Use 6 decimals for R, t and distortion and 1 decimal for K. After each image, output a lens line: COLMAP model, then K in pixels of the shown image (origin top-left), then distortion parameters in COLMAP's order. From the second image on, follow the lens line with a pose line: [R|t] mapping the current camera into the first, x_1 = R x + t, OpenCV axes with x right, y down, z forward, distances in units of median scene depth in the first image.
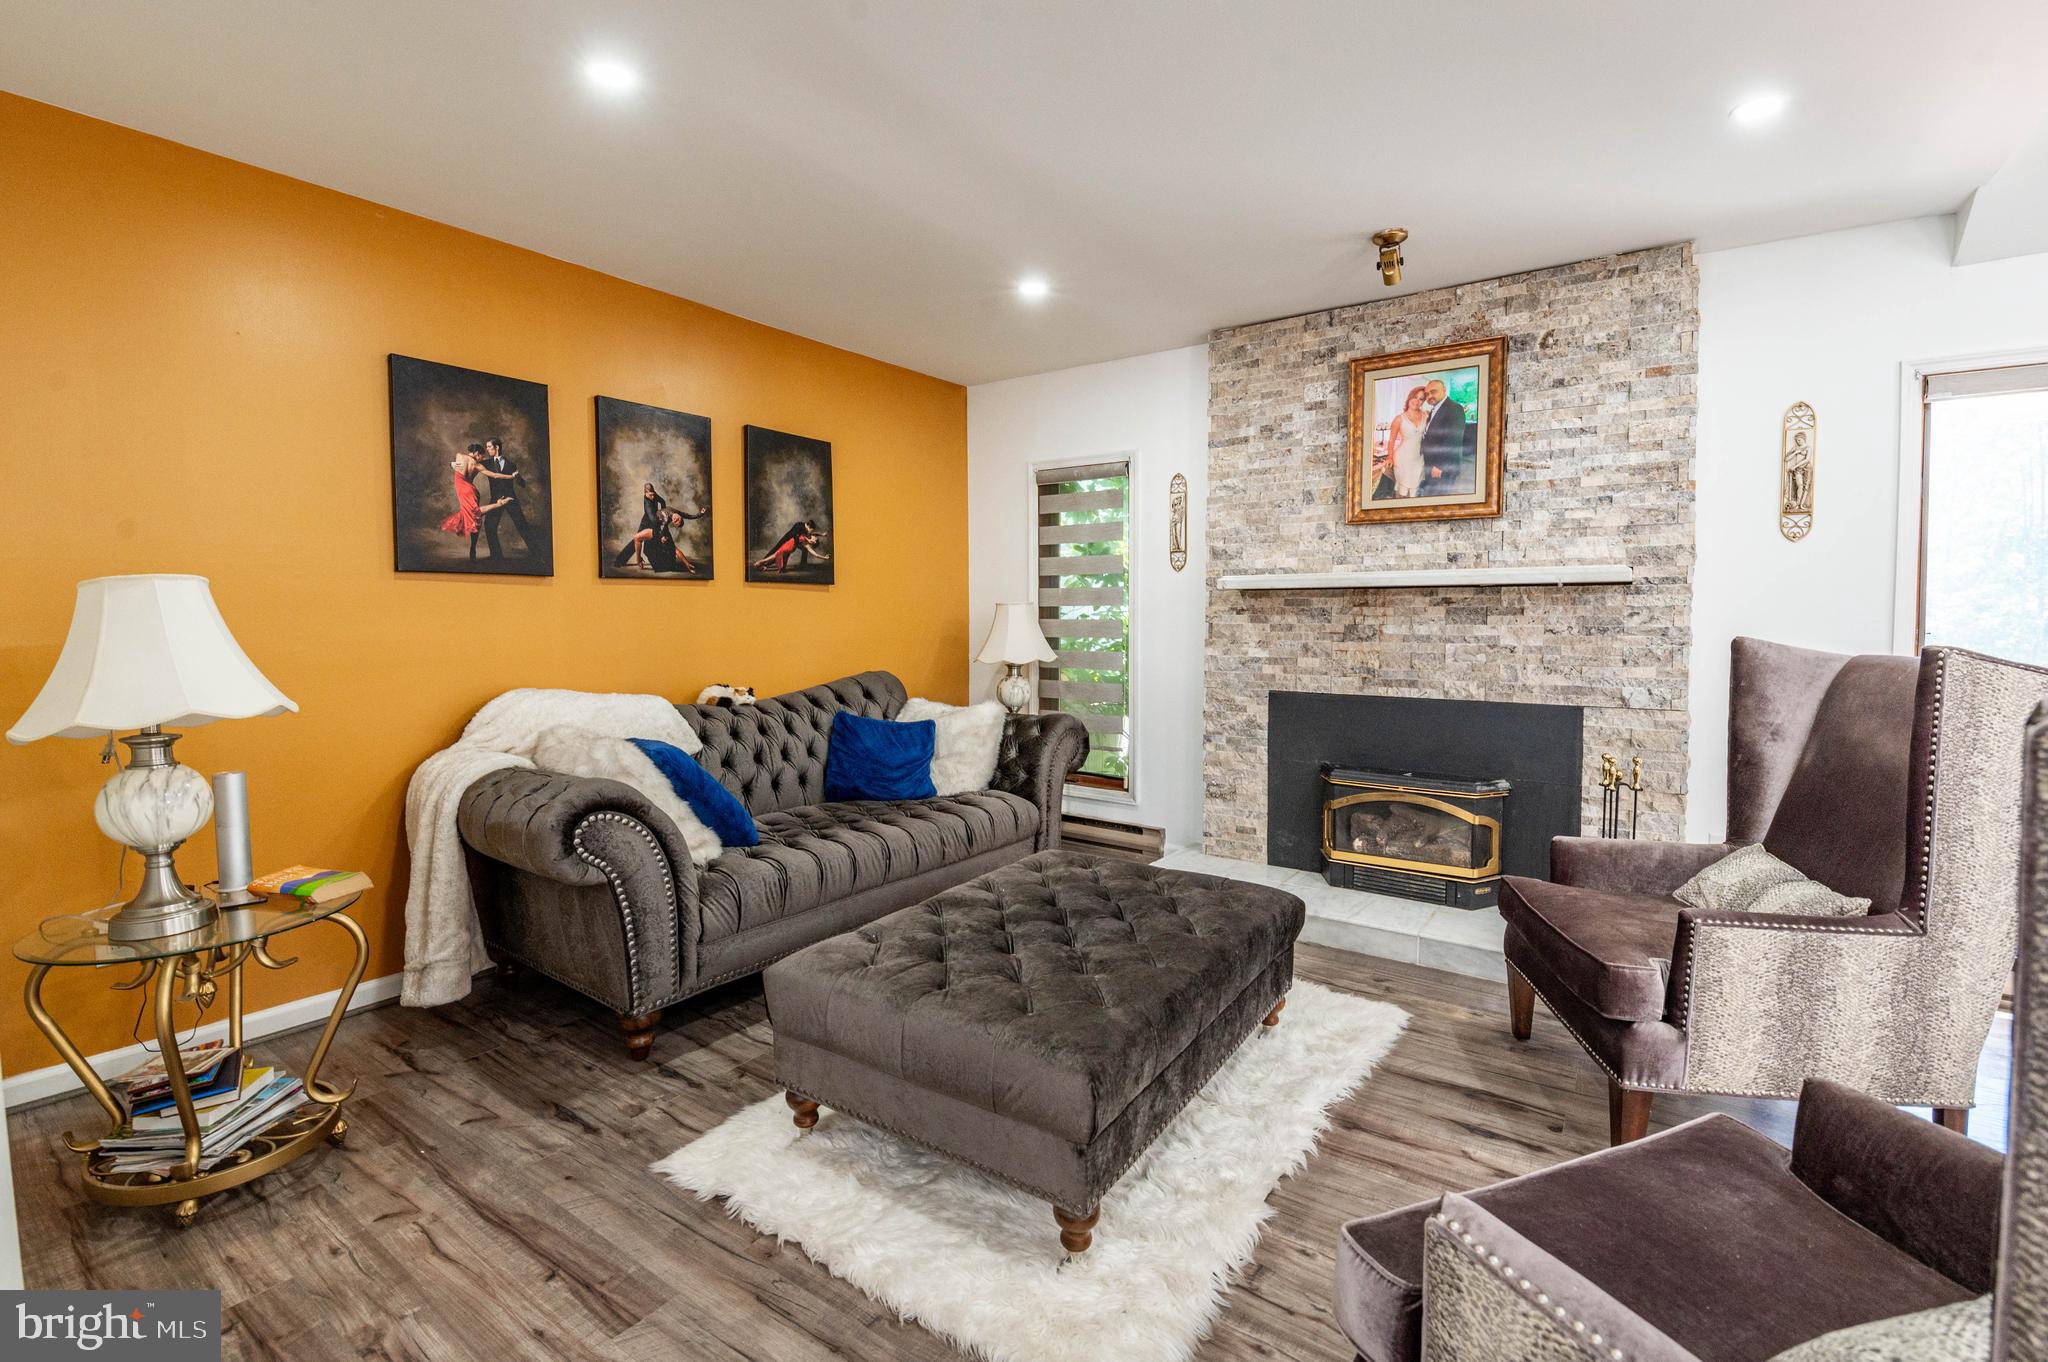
lens RADIAL K [[901.4, 0, 1026.6], [0, 901.4, 656.3], [0, 0, 1]] dist [0.001239, -0.008948]
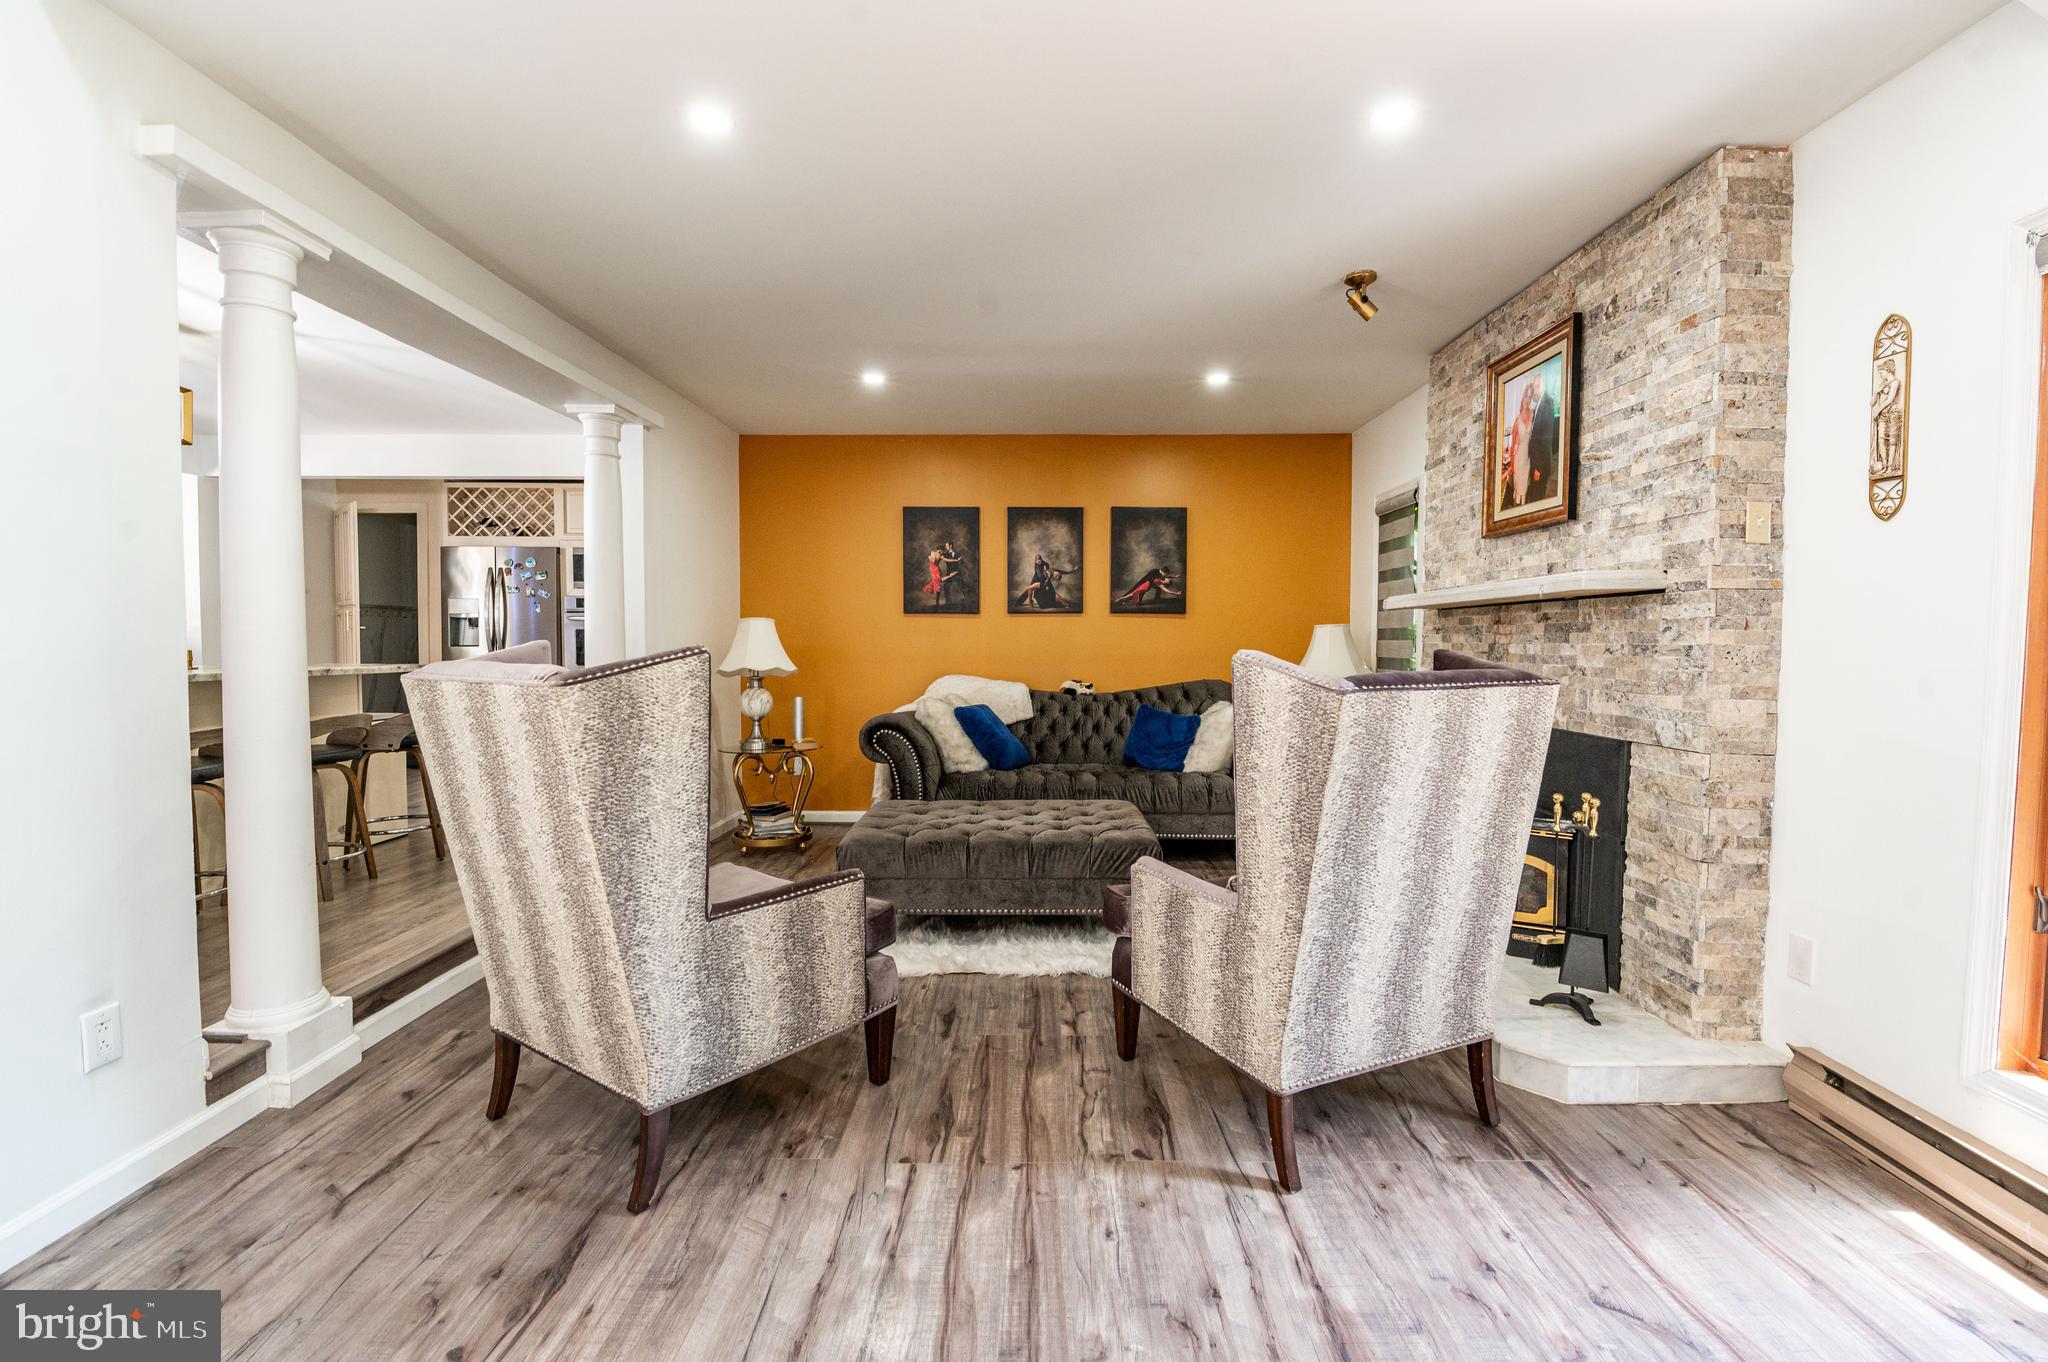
lens RADIAL K [[892.7, 0, 1035.7], [0, 892.7, 676.4], [0, 0, 1]] dist [0.000013, -0.010066]
pose [[0.565996, 0.035193, -0.823657, 0.945013], [-0.043166, 0.998983, 0.013022, 0.008544], [0.823277, 0.028183, 0.566939, 0.083127]]
